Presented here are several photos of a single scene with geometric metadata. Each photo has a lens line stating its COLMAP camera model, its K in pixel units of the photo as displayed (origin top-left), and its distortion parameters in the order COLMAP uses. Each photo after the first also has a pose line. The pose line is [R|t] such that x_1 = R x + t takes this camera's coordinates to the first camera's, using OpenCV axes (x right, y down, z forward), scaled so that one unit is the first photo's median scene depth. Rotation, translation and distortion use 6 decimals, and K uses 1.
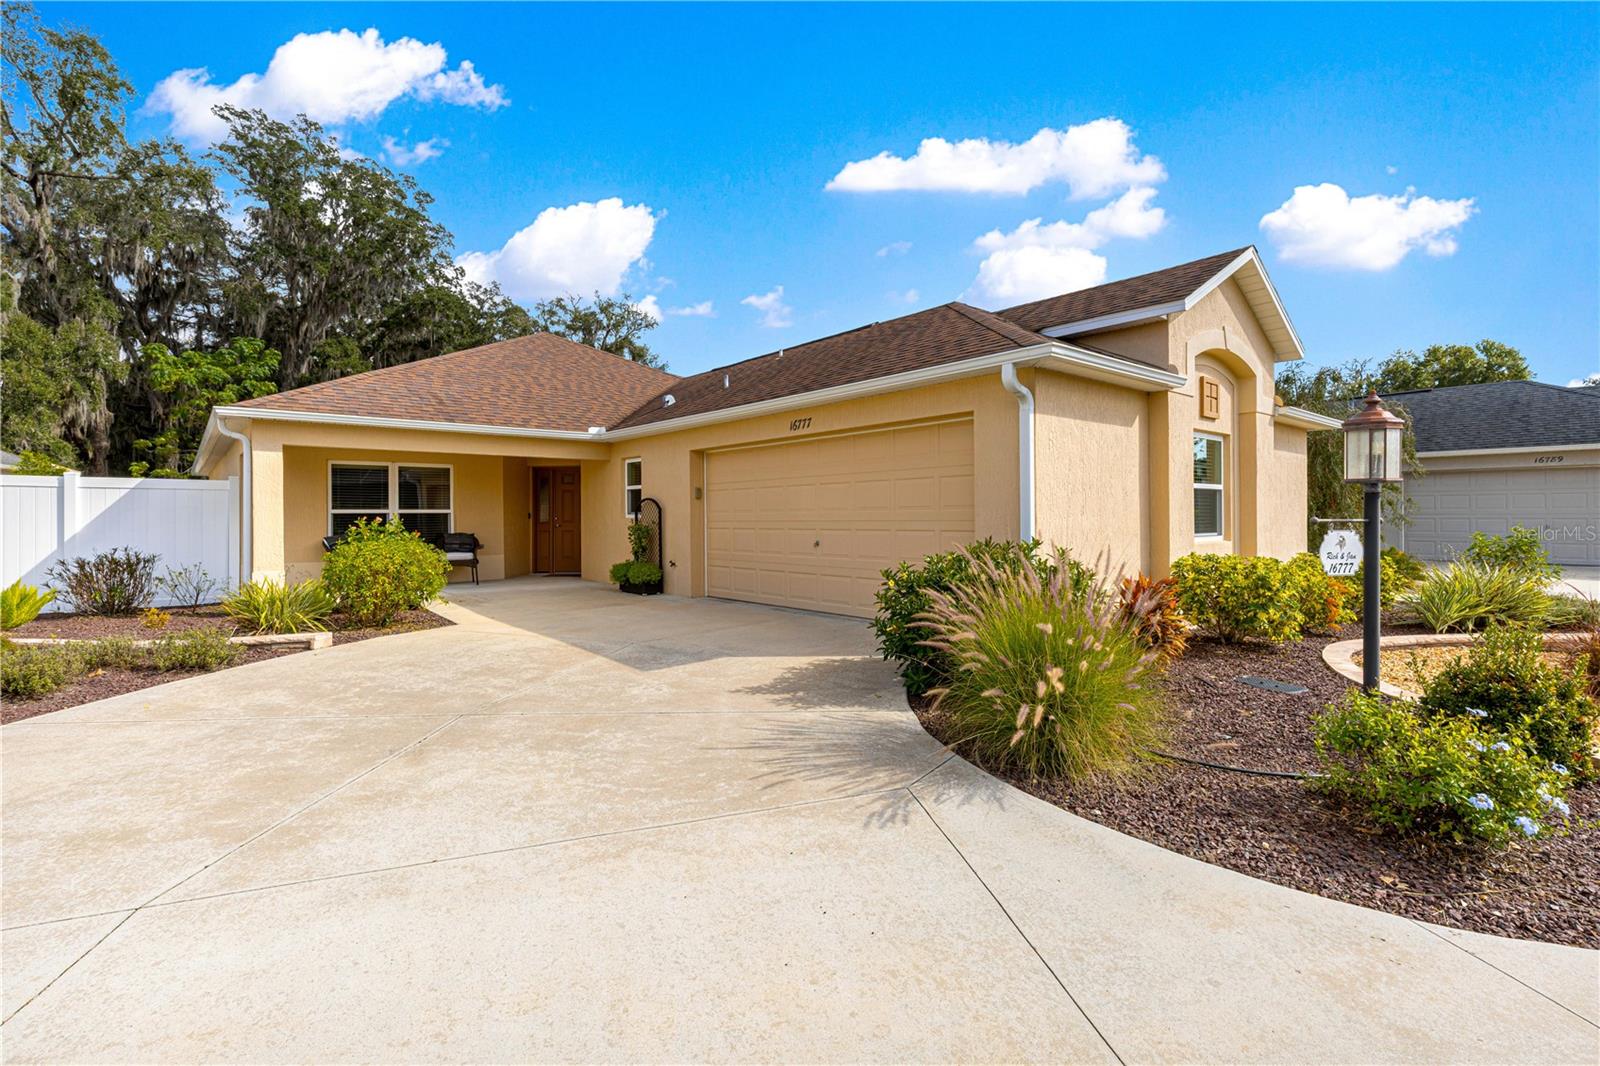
lens RADIAL K [[726.7, 0, 802.8], [0, 726.7, 522.6], [0, 0, 1]] dist [0.009510, 0.000529]
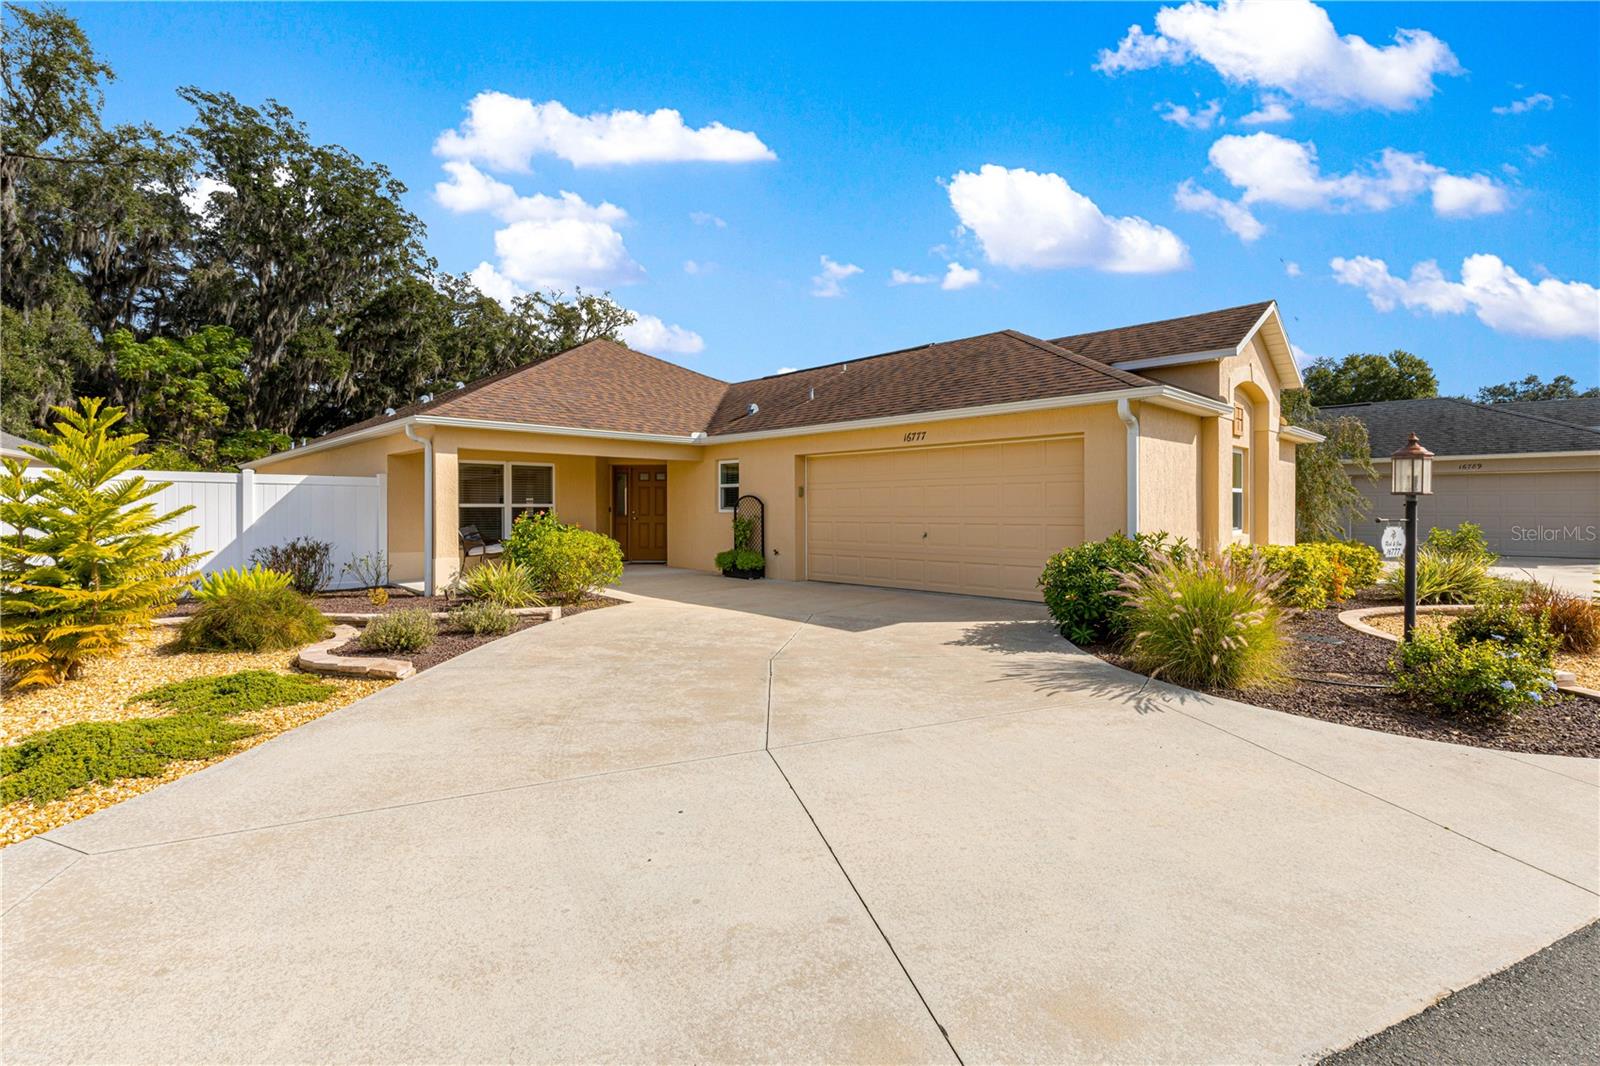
lens RADIAL K [[722.4, 0, 796.7], [0, 722.4, 519.7], [0, 0, 1]] dist [0.007946, -0.000262]
pose [[0.997834, 0.004196, 0.065646, -0.200142], [-0.004614, 0.999970, 0.006209, -0.002523], [-0.065618, -0.006498, 0.997824, -0.138582]]
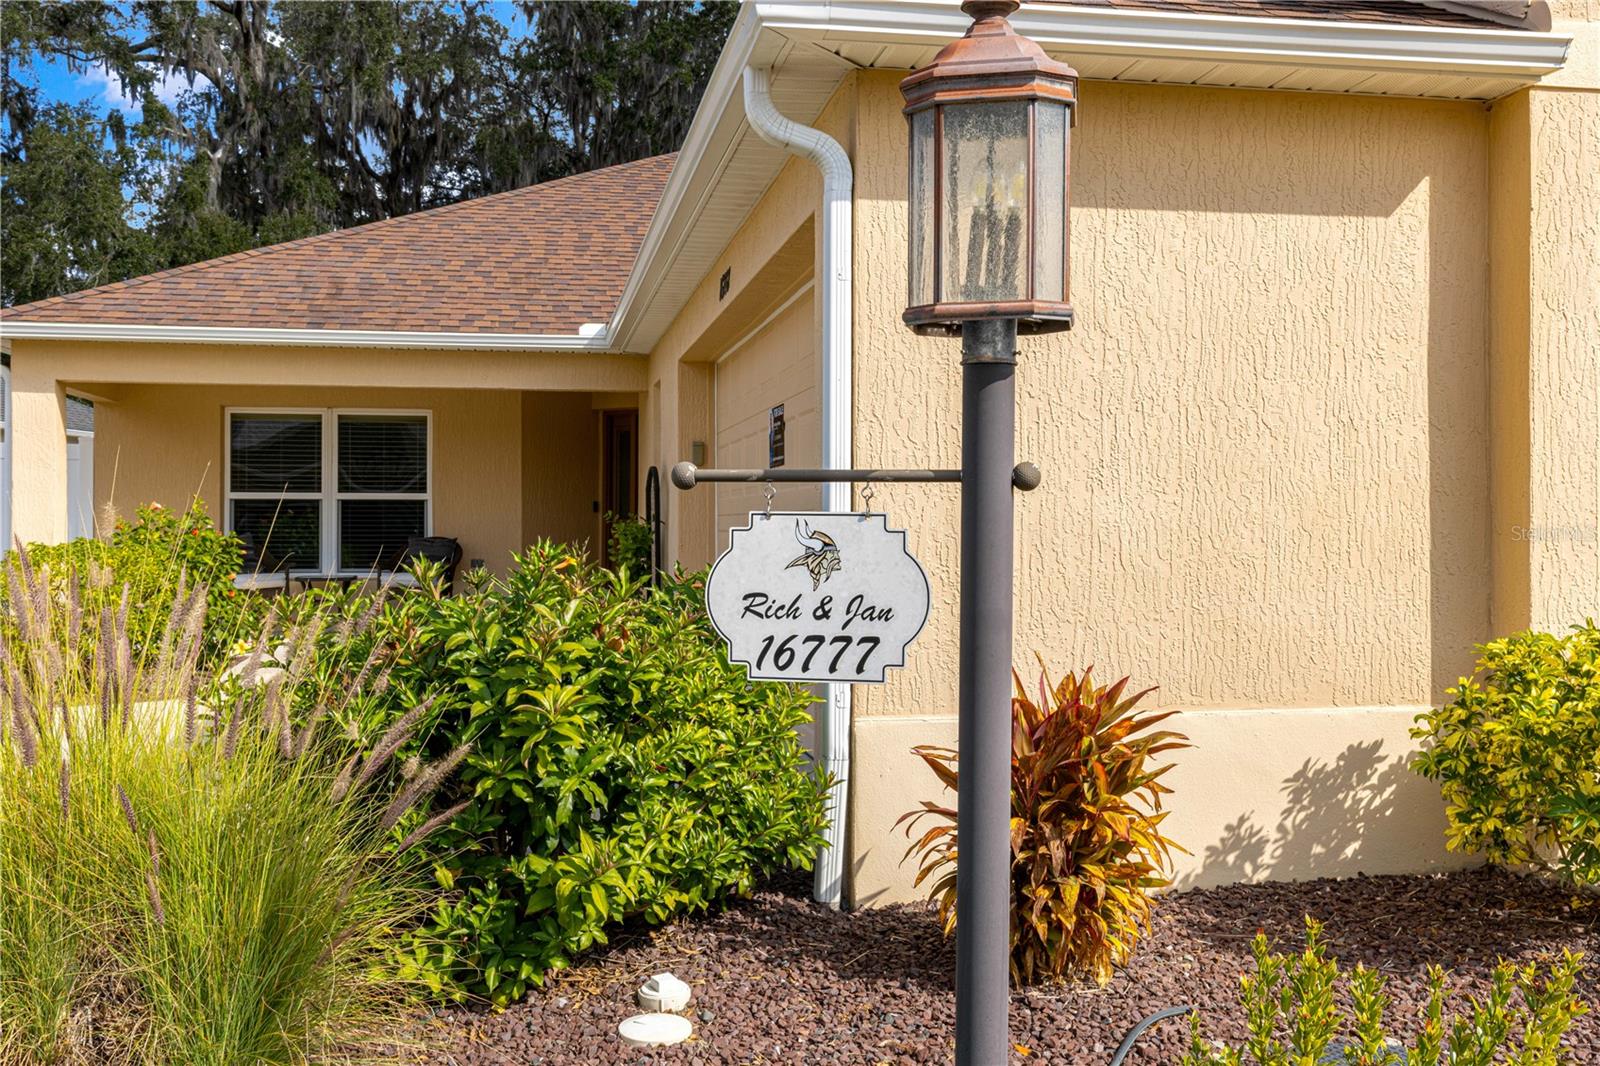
lens RADIAL K [[1533.9, 0, 800.4], [0, 1533.9, 530.4], [0, 0, 1]] dist [0.017053, 0.011356]
pose [[0.863726, 0.009927, -0.503864, 0.353043], [-0.010875, 0.999940, 0.001059, 0.005739], [0.503844, 0.004564, 0.863782, 0.176355]]
